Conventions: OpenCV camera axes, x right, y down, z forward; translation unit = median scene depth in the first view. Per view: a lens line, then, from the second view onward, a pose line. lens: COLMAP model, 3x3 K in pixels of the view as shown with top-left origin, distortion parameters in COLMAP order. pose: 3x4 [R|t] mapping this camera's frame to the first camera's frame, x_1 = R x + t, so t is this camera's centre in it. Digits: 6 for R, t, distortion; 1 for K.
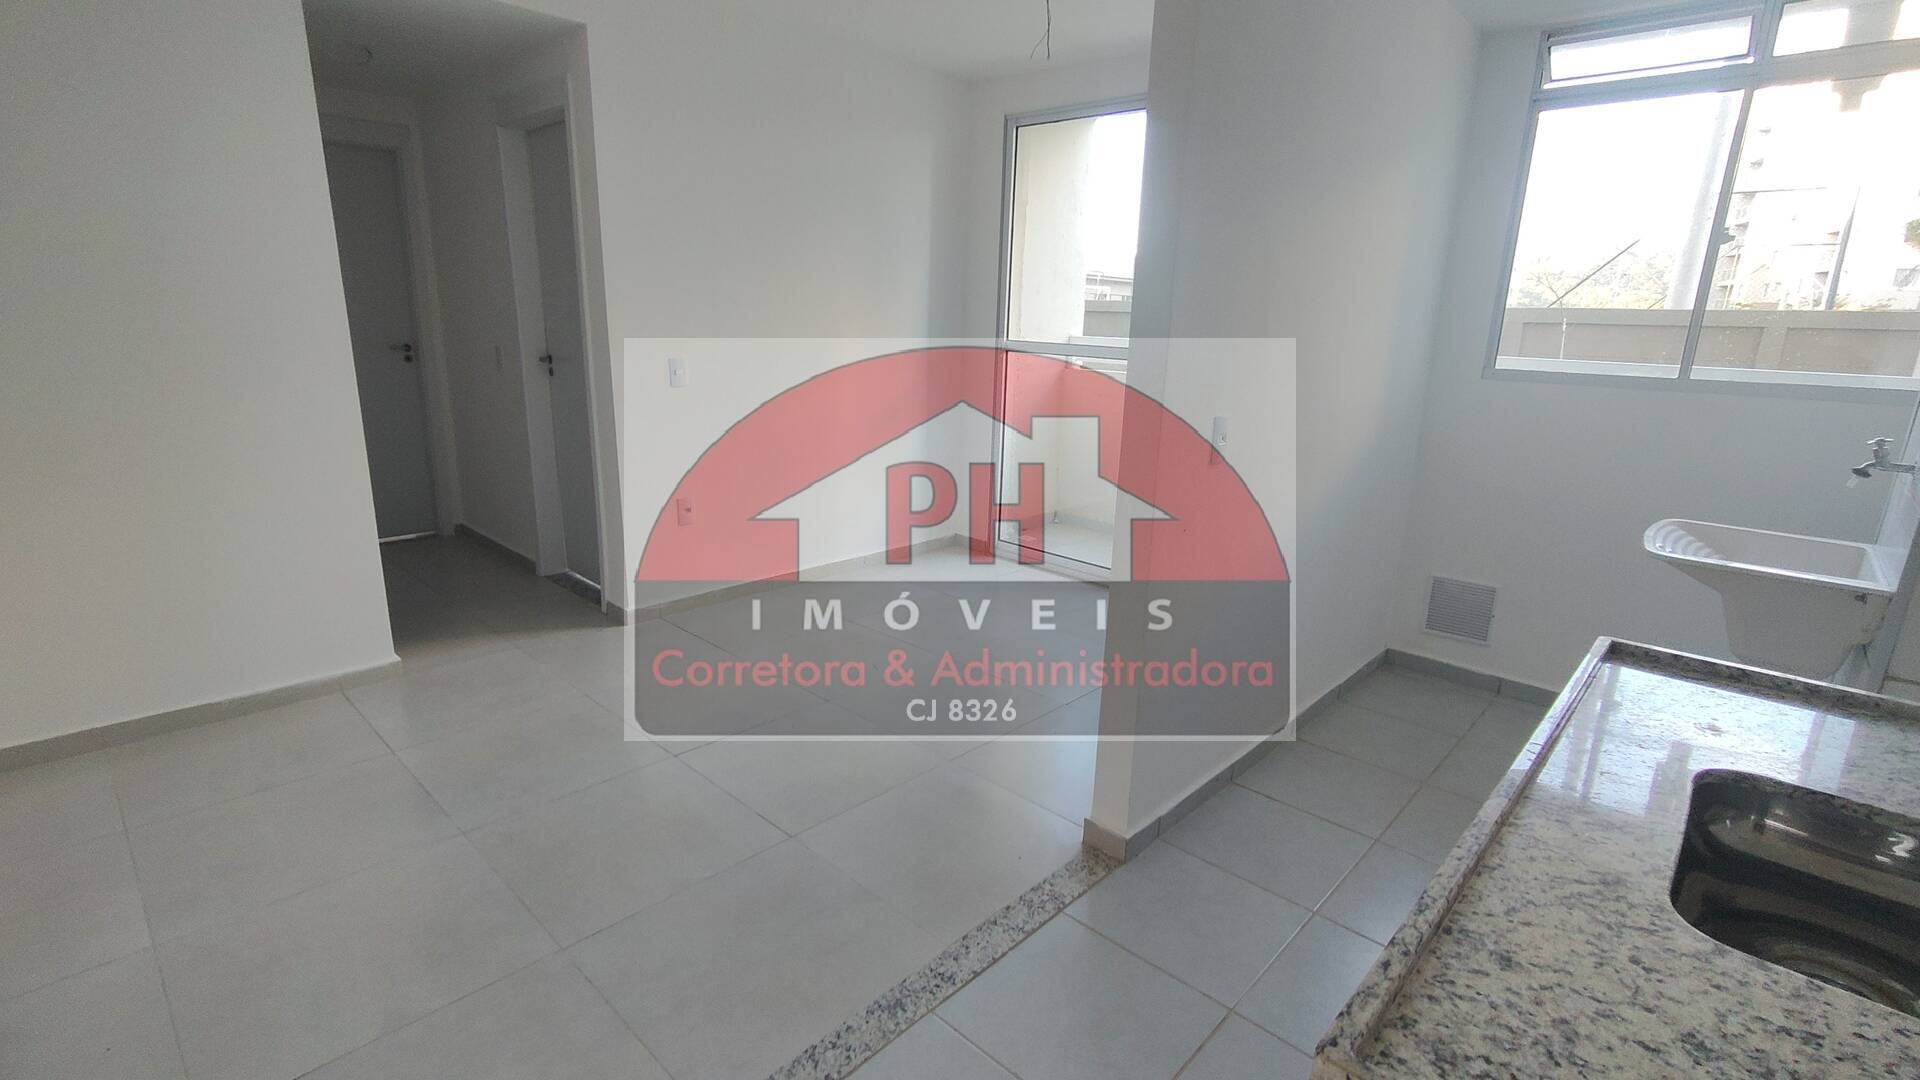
lens RADIAL K [[864.8, 0, 963.9], [0, 864.8, 550.0], [0, 0, 1]] dist [-0.010936, 0.005438]
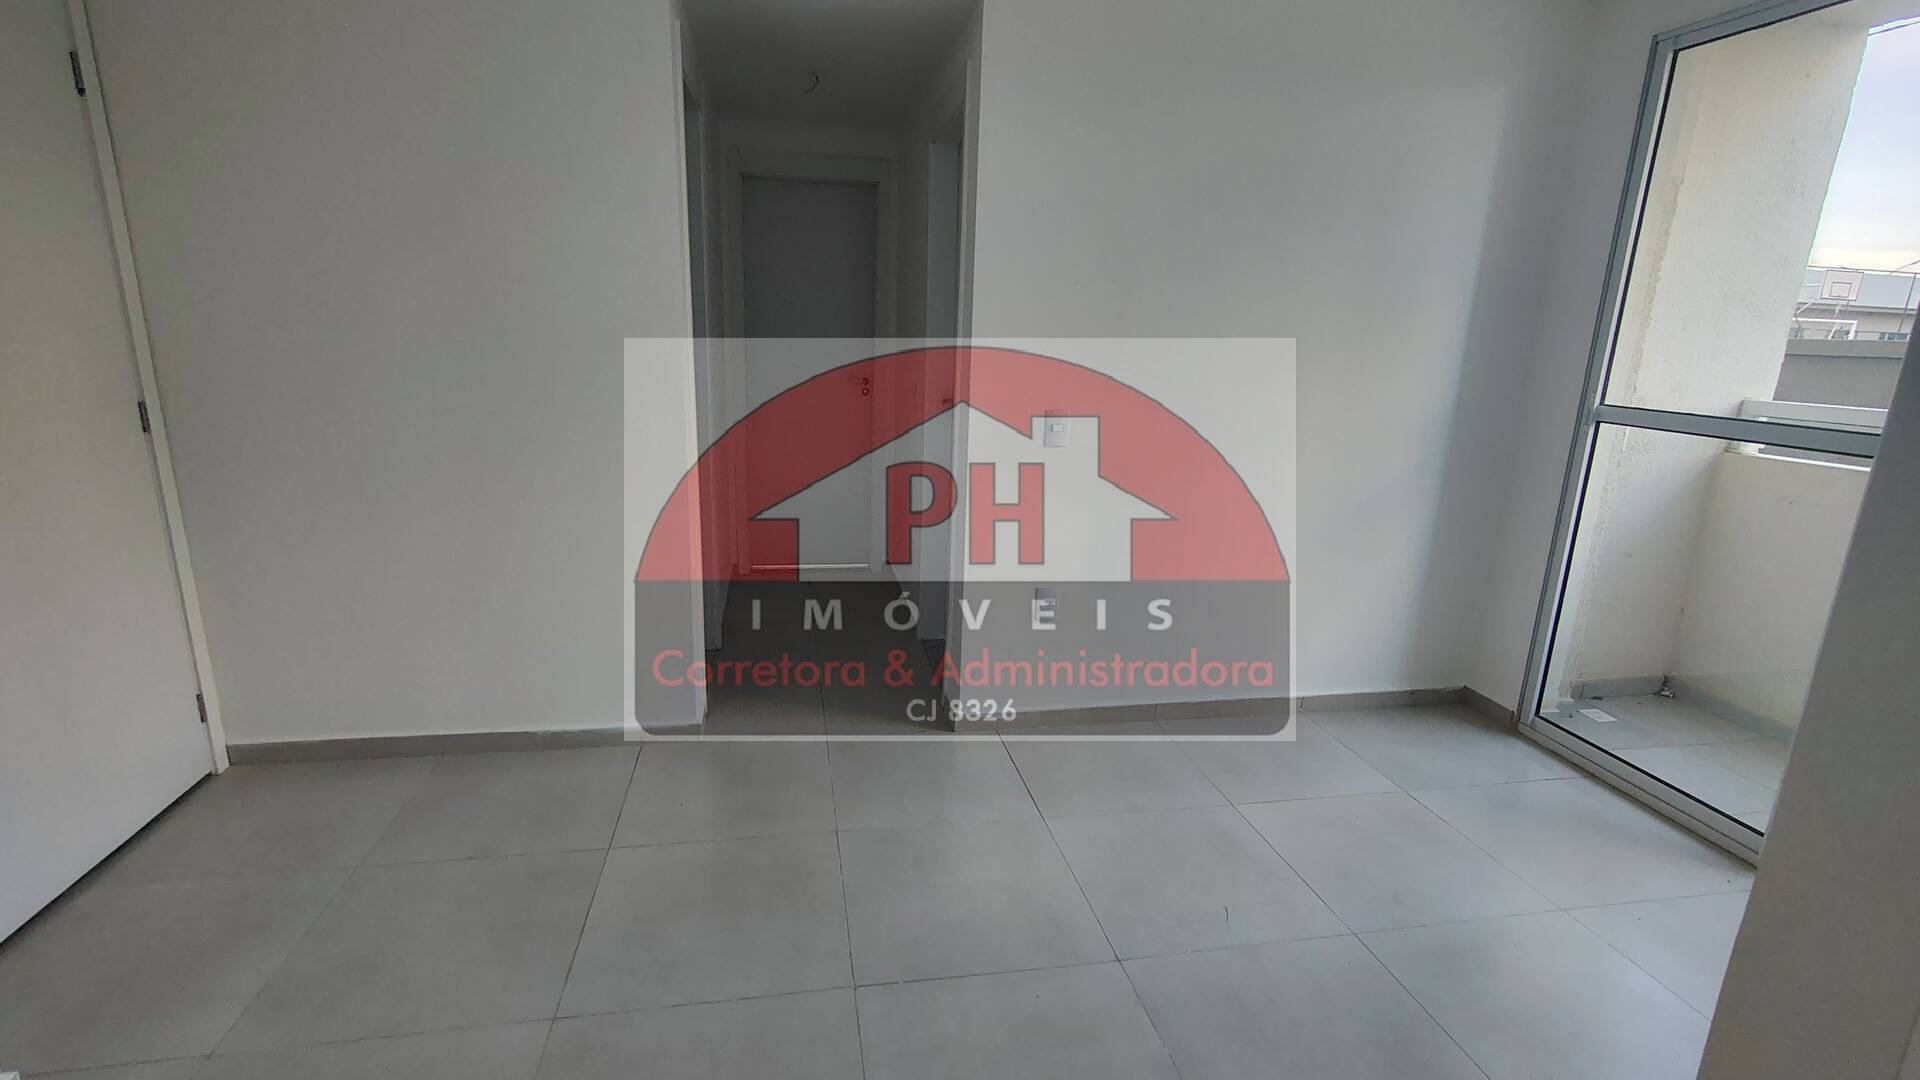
lens RADIAL K [[864.8, 0, 979.4], [0, 864.8, 539.0], [0, 0, 1]] dist [-0.010936, 0.005438]
pose [[0.813365, 0.137629, -0.565239, 0.154118], [-0.165655, 0.986182, 0.001750, -0.236401], [0.557669, 0.092212, 0.824925, 0.802527]]
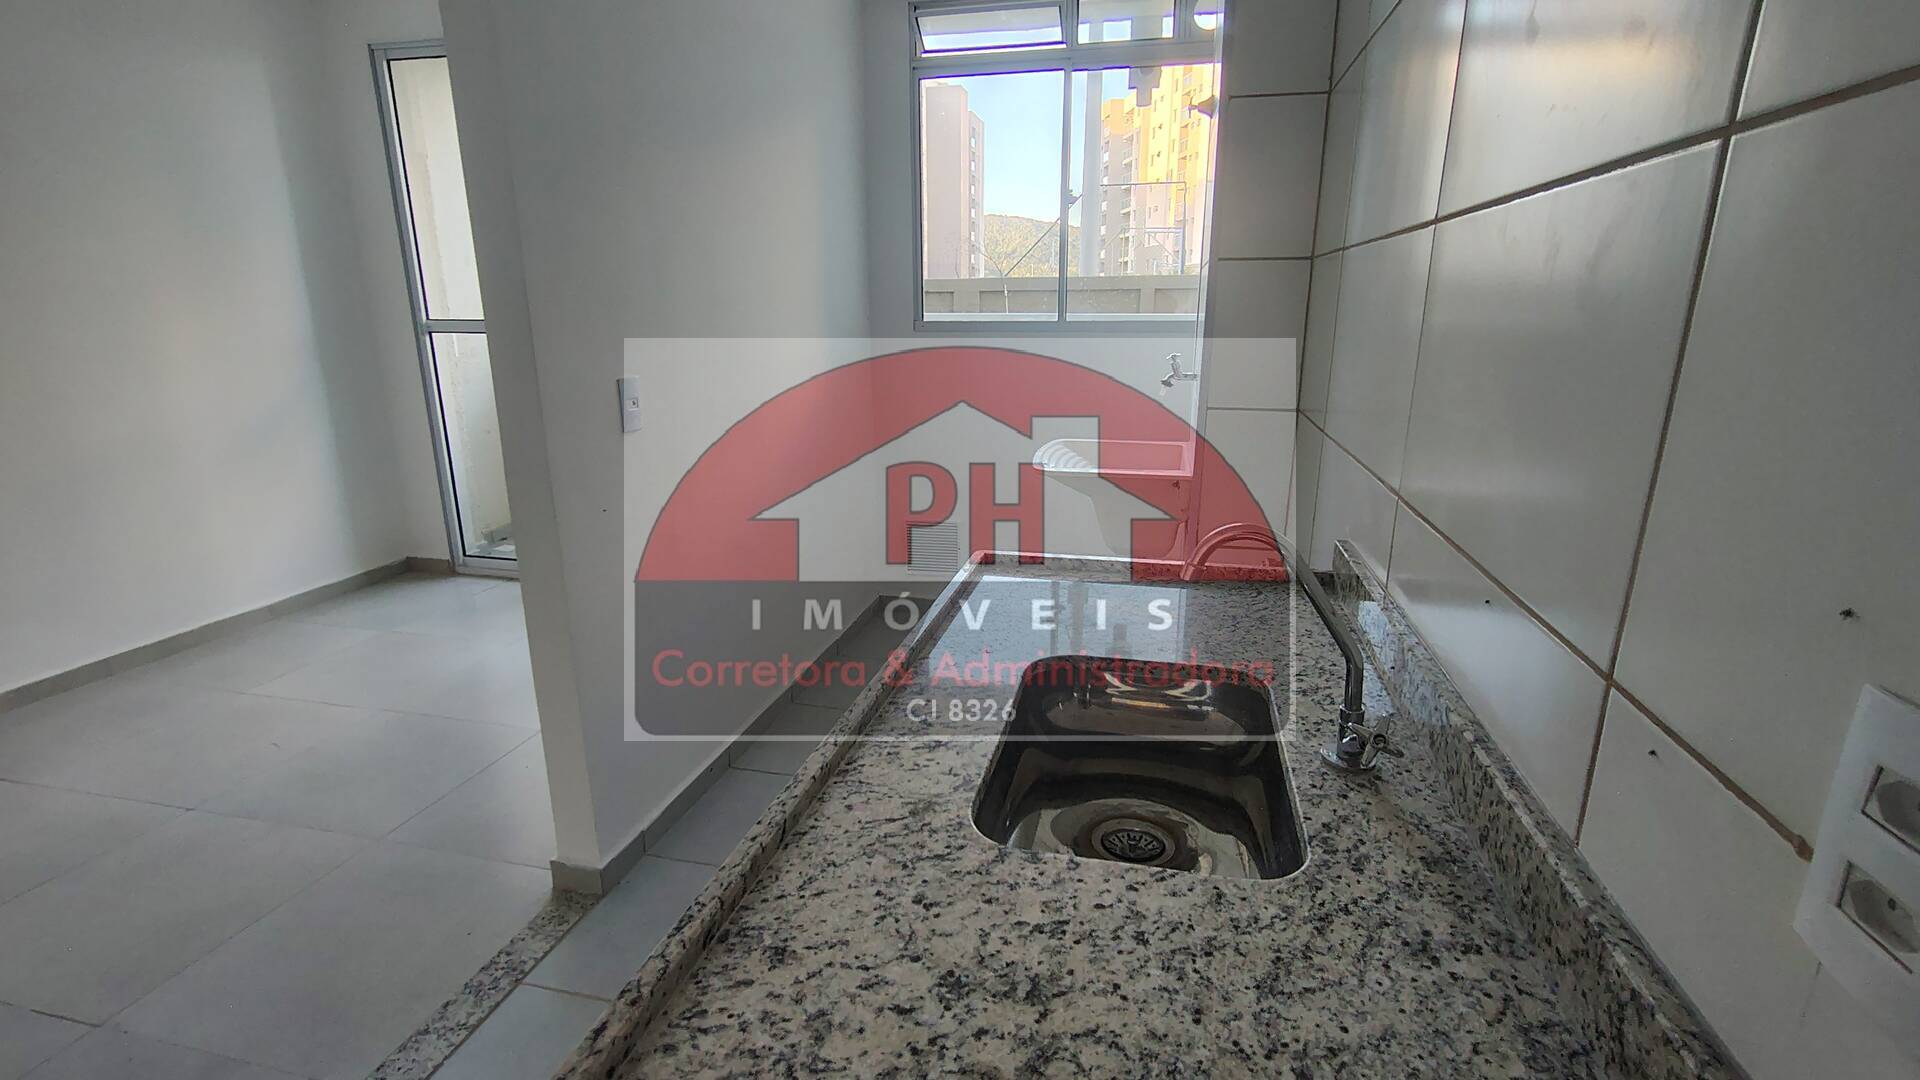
lens RADIAL K [[864.8, 0, 952.8], [0, 864.8, 549.6], [0, 0, 1]] dist [-0.010936, 0.005438]
pose [[0.870321, -0.164451, 0.464216, 0.213992], [0.156311, 0.986103, 0.056276, 0.032641], [-0.467020, 0.023584, 0.883932, 0.081207]]
